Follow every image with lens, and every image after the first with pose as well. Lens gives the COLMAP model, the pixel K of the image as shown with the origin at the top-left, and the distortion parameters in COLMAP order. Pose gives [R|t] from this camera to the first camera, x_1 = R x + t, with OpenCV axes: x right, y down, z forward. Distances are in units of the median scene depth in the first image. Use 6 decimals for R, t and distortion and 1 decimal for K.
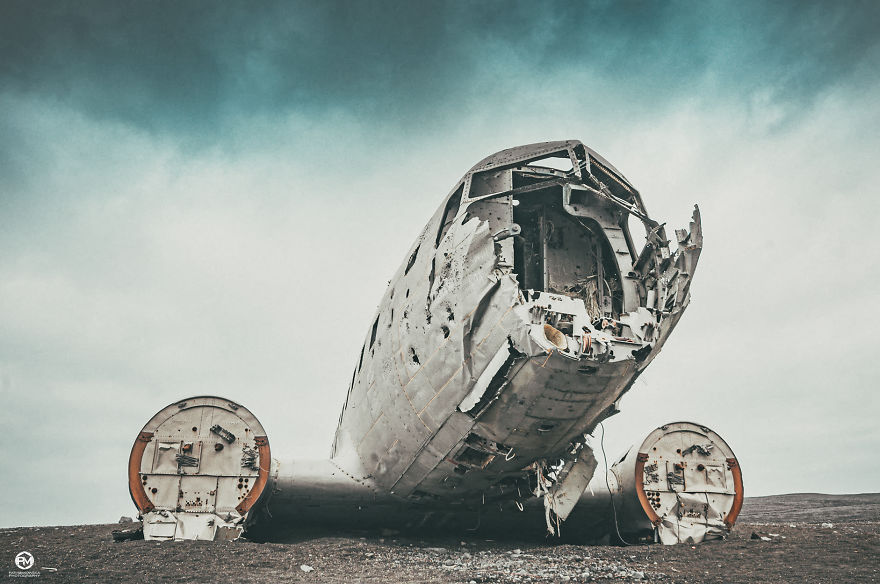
lens RADIAL K [[891.8, 0, 485.5], [0, 891.8, 270.1], [0, 0, 1]] dist [0.009547, 0.004800]
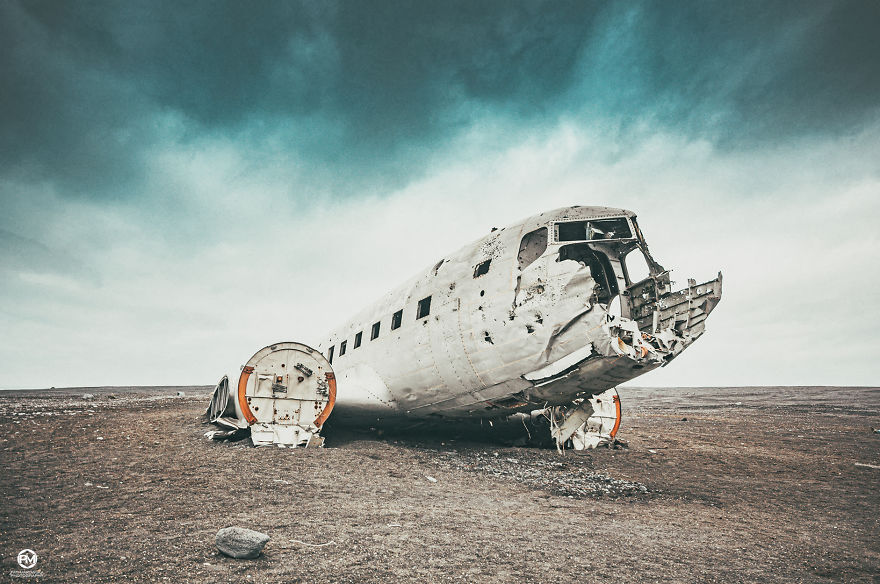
lens RADIAL K [[663.8, 0, 446.8], [0, 663.8, 311.4], [0, 0, 1]] dist [-0.000728, 0.004455]
pose [[0.970344, 0.067901, 0.231994, -0.327534], [-0.103387, 0.984104, 0.144398, -0.079698], [-0.218502, -0.164101, 0.961940, -0.029558]]
